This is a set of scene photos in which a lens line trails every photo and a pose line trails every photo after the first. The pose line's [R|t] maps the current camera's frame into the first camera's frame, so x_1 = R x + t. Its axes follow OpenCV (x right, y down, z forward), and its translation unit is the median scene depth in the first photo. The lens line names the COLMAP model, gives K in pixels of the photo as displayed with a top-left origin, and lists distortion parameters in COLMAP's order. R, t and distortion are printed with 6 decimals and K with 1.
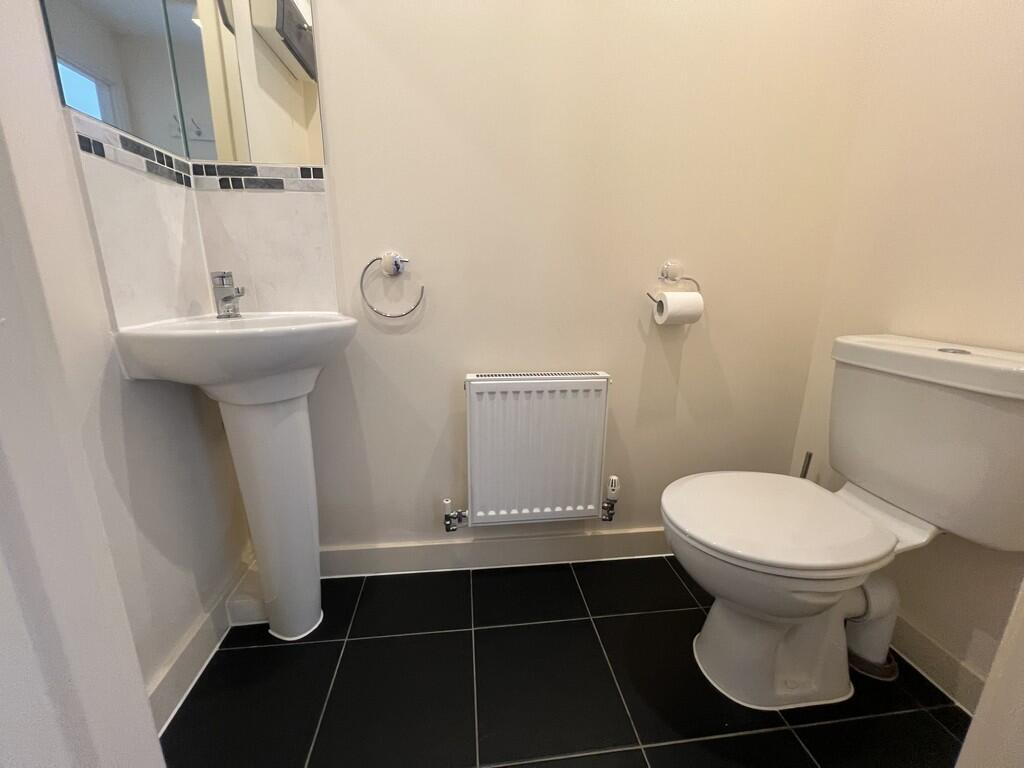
lens RADIAL K [[407.5, 0, 508.8], [0, 407.5, 386.6], [0, 0, 1]] dist [-0.002025, 0.000042]
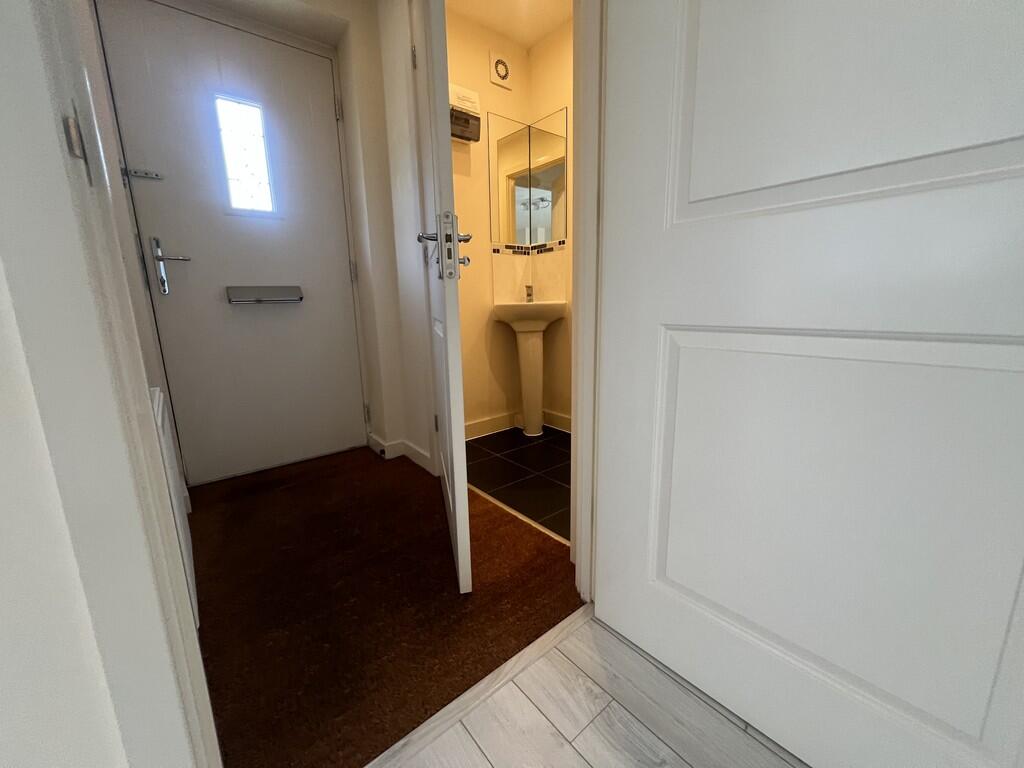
lens RADIAL K [[407.5, 0, 512.9], [0, 407.5, 382.0], [0, 0, 1]] dist [-0.002025, 0.000042]
pose [[0.550685, 0.139894, -0.822907, 1.555948], [-0.177974, 0.982864, 0.047987, 0.240247], [0.815519, 0.120030, 0.566147, -0.544542]]
